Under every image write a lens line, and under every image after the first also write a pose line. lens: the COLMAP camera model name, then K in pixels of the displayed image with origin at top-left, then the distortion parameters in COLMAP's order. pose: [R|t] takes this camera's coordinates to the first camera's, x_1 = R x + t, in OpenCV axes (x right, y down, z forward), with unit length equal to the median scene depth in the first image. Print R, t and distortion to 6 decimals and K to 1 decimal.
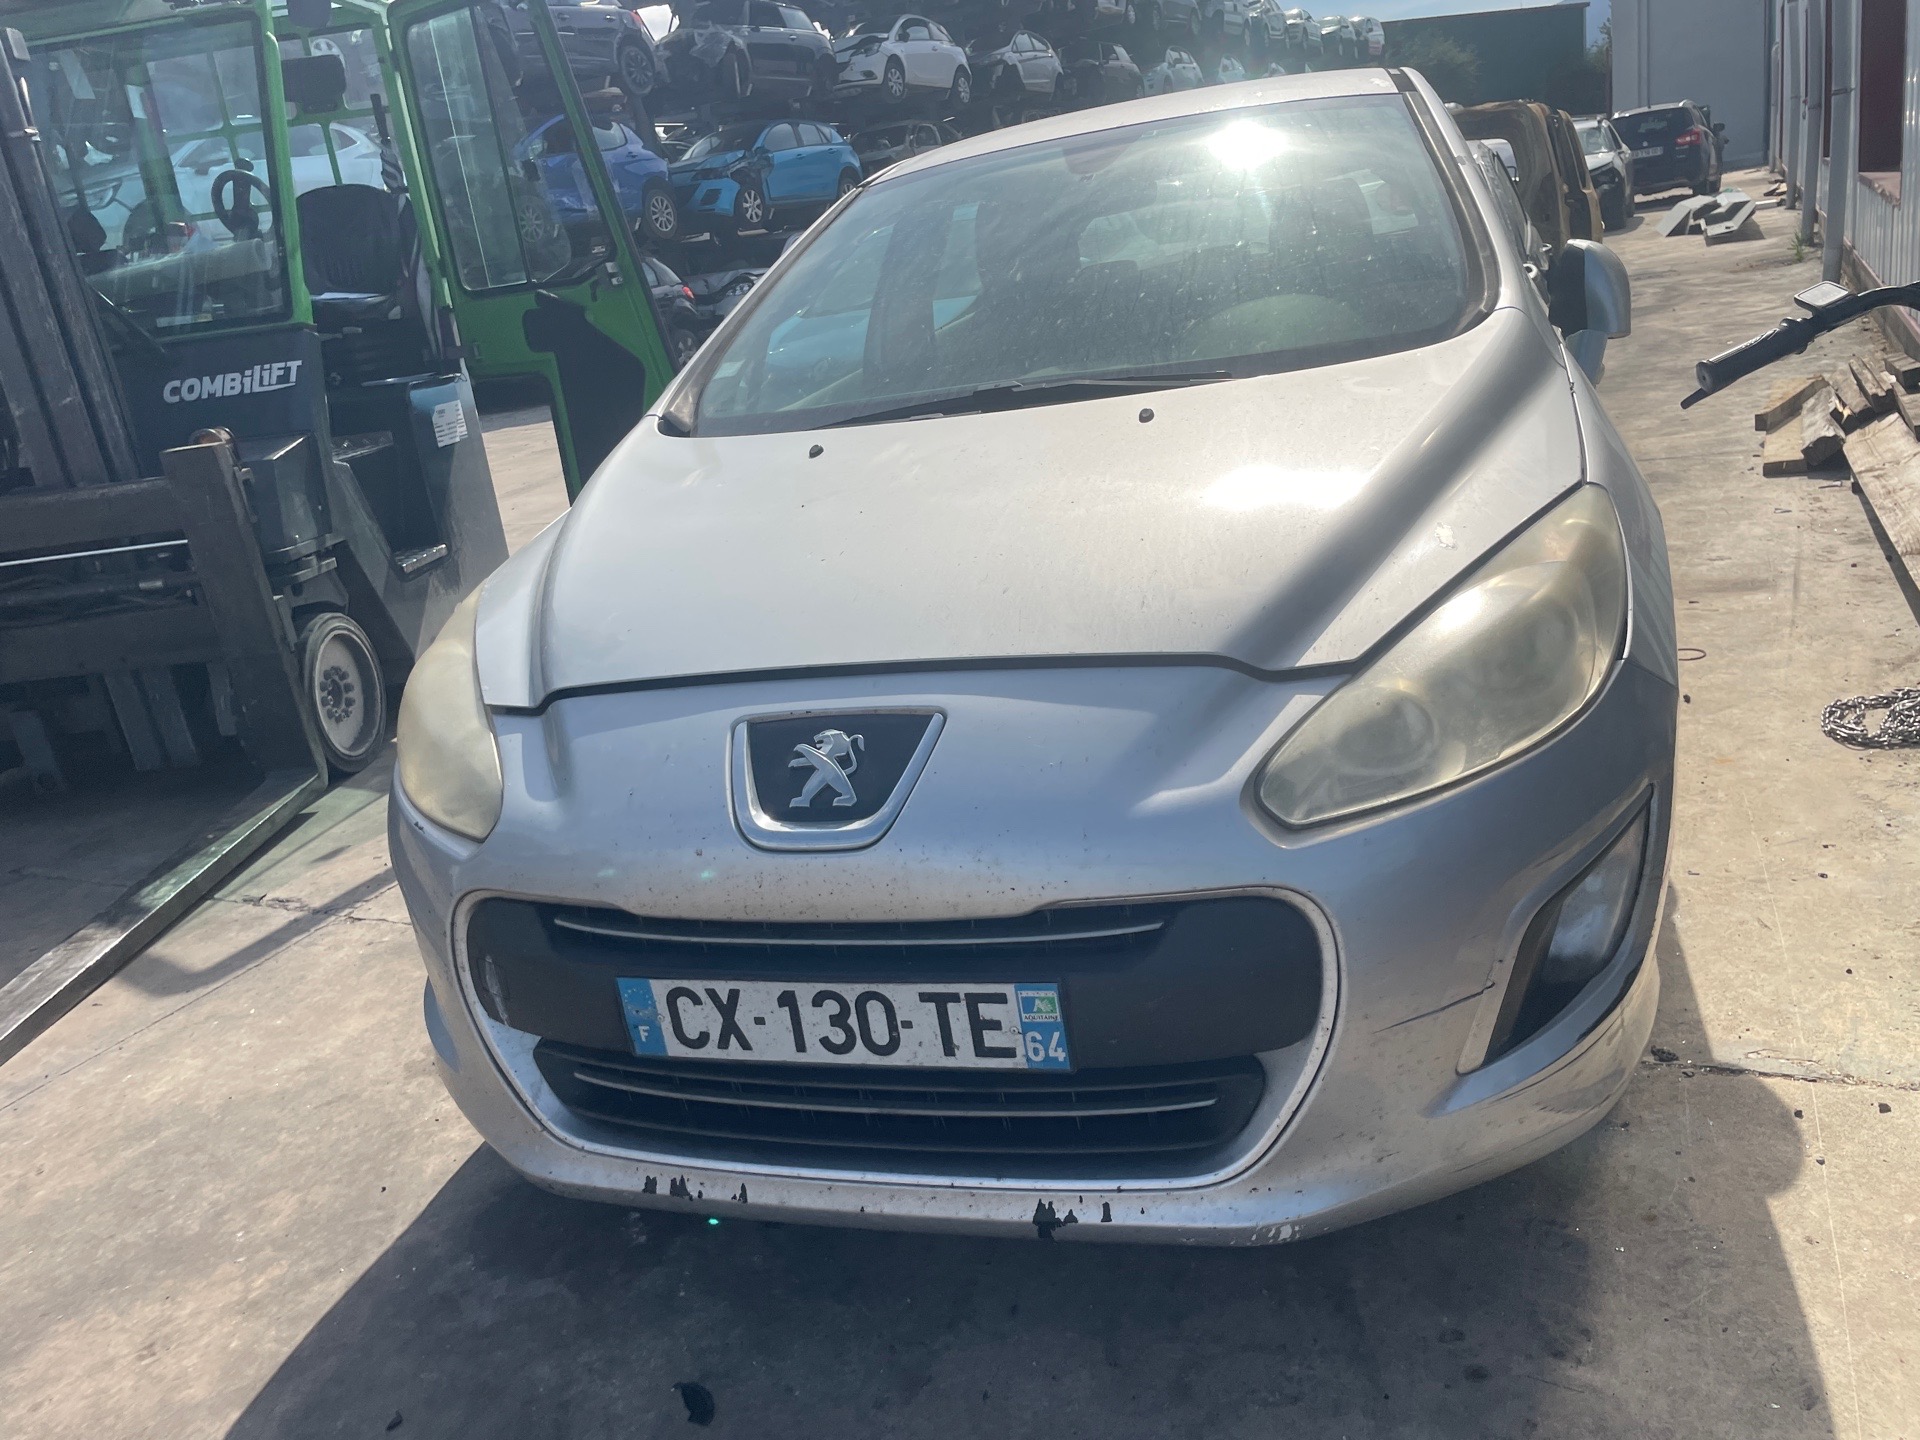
lens RADIAL K [[1509.5, 0, 984.8], [0, 1509.5, 688.2], [0, 0, 1]] dist [0.088885, -0.129340]
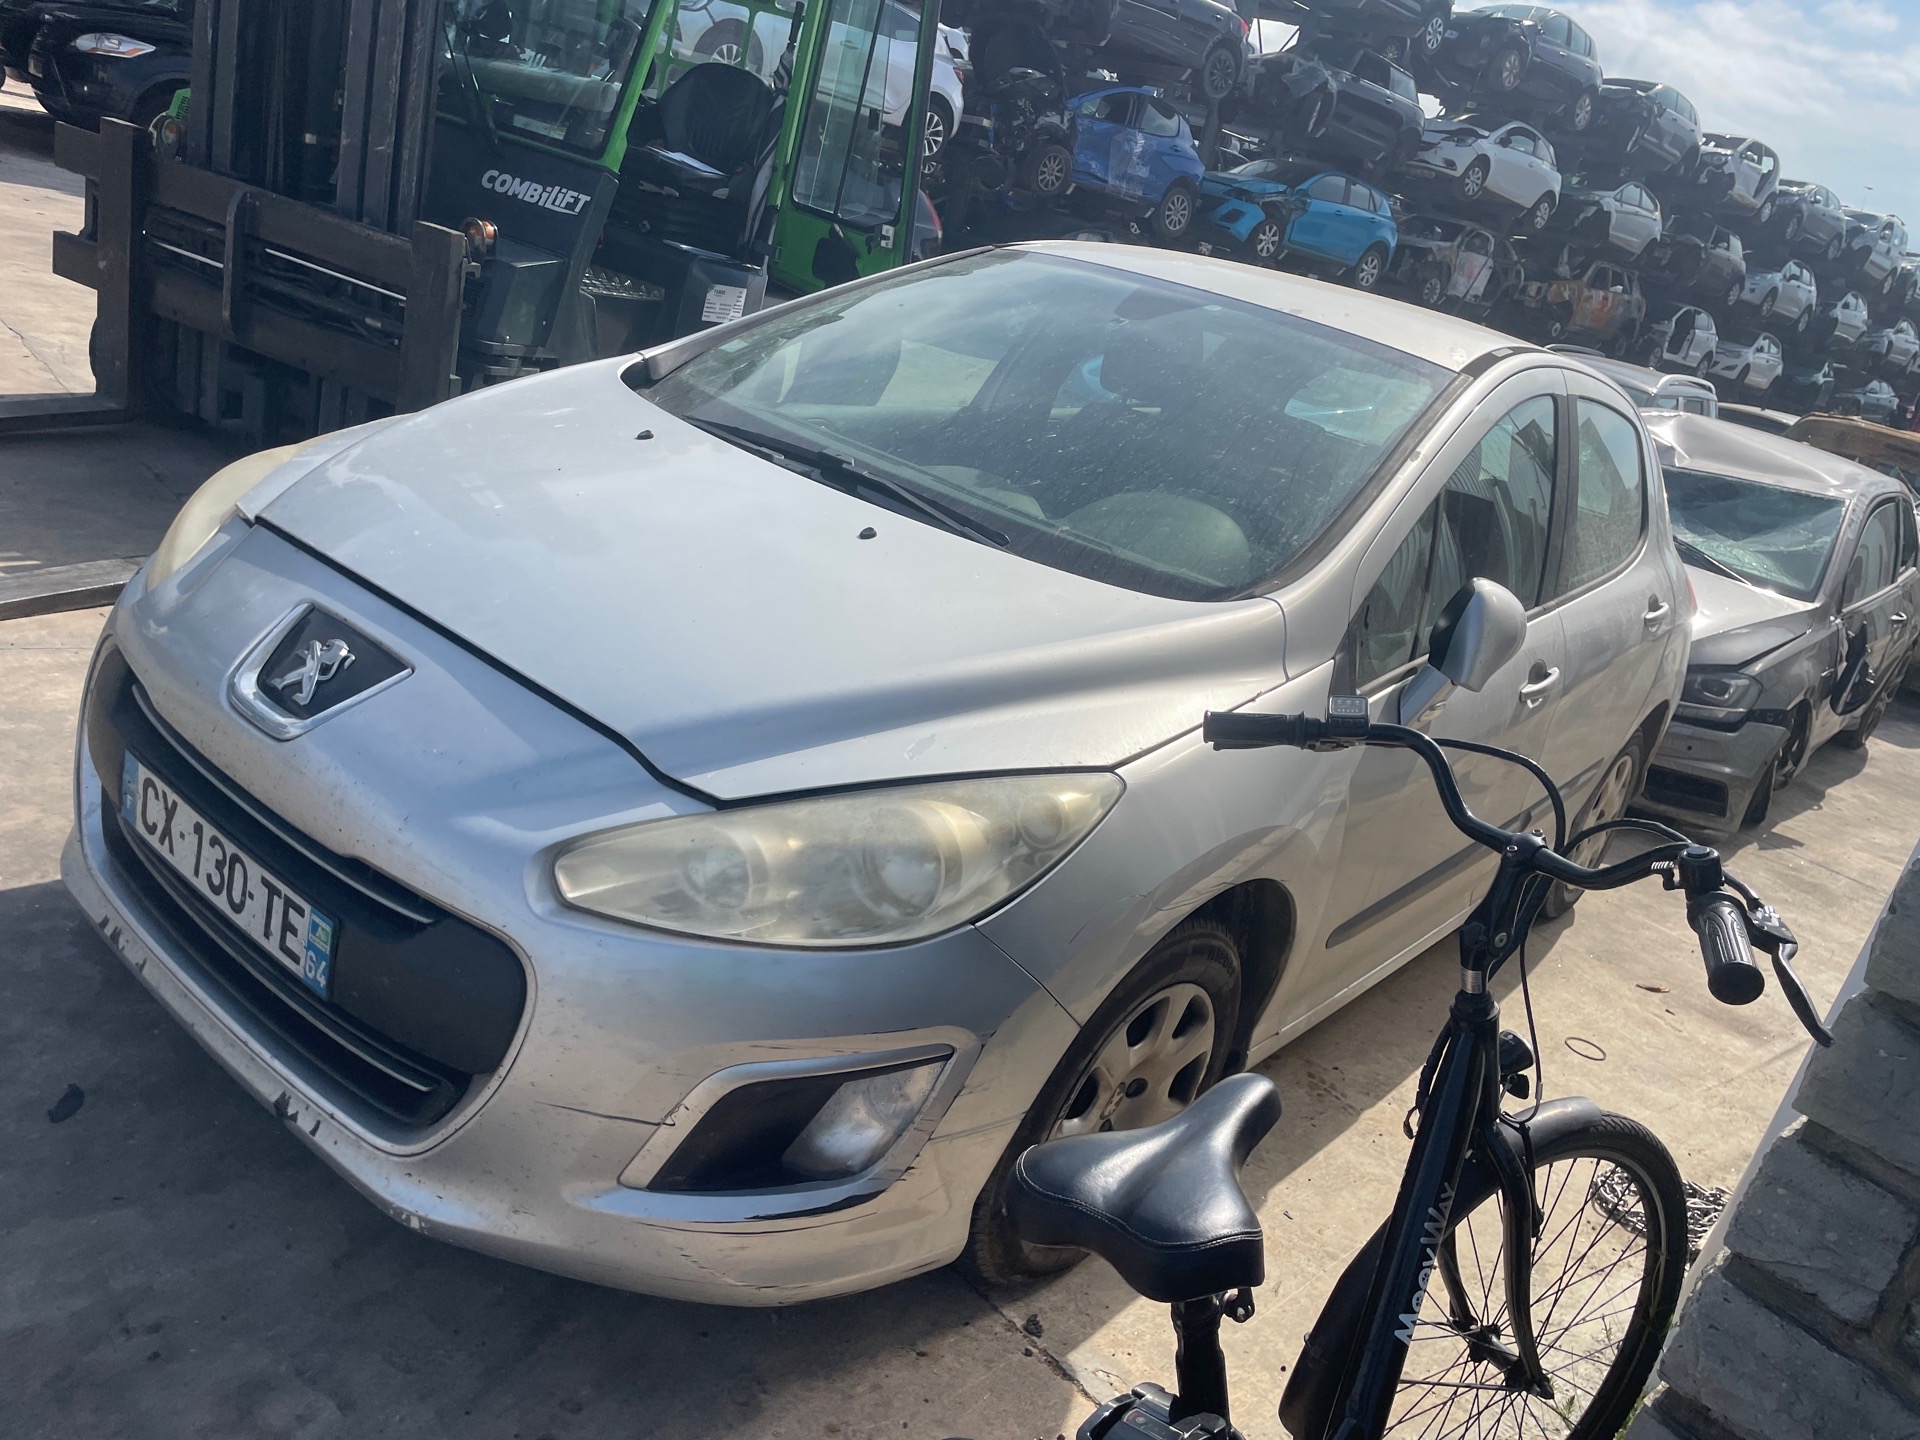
lens RADIAL K [[1511.1, 0, 979.7], [0, 1511.1, 716.9], [0, 0, 1]] dist [0.089620, -0.128793]
pose [[0.858589, 0.459425, -0.227496, 0.225433], [-0.456873, 0.887004, 0.067015, -0.082286], [0.232578, 0.046398, 0.971470, -0.000903]]
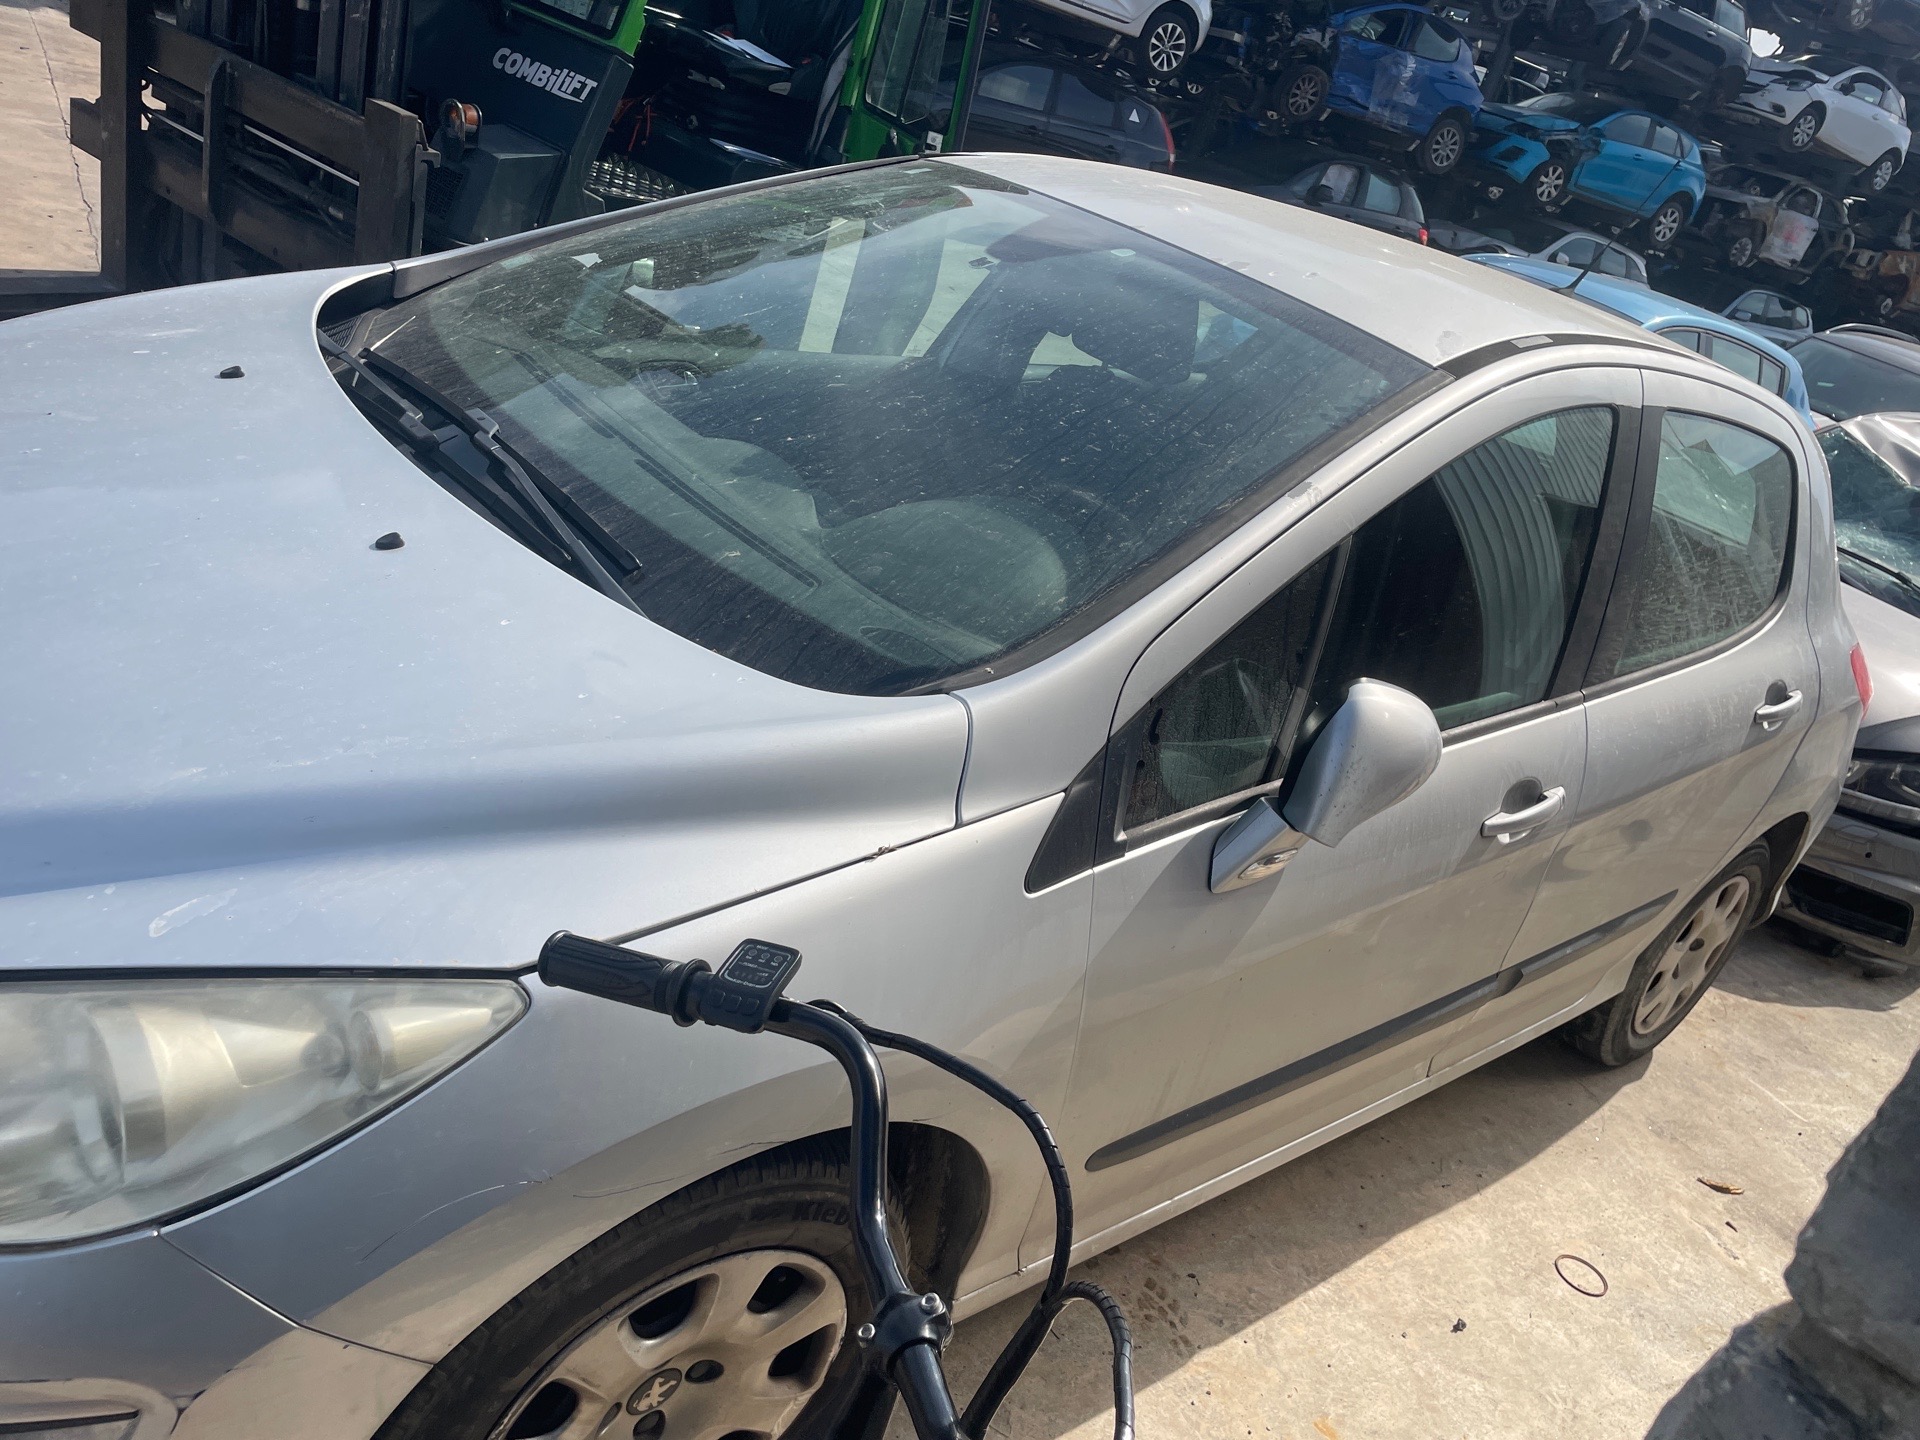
lens RADIAL K [[1499.0, 0, 978.4], [0, 1499.0, 726.1], [0, 0, 1]] dist [0.086457, -0.122201]
pose [[0.755695, 0.562525, -0.335398, 0.295866], [-0.528858, 0.826211, 0.194126, -0.191824], [0.386310, 0.030678, 0.921859, 0.209492]]
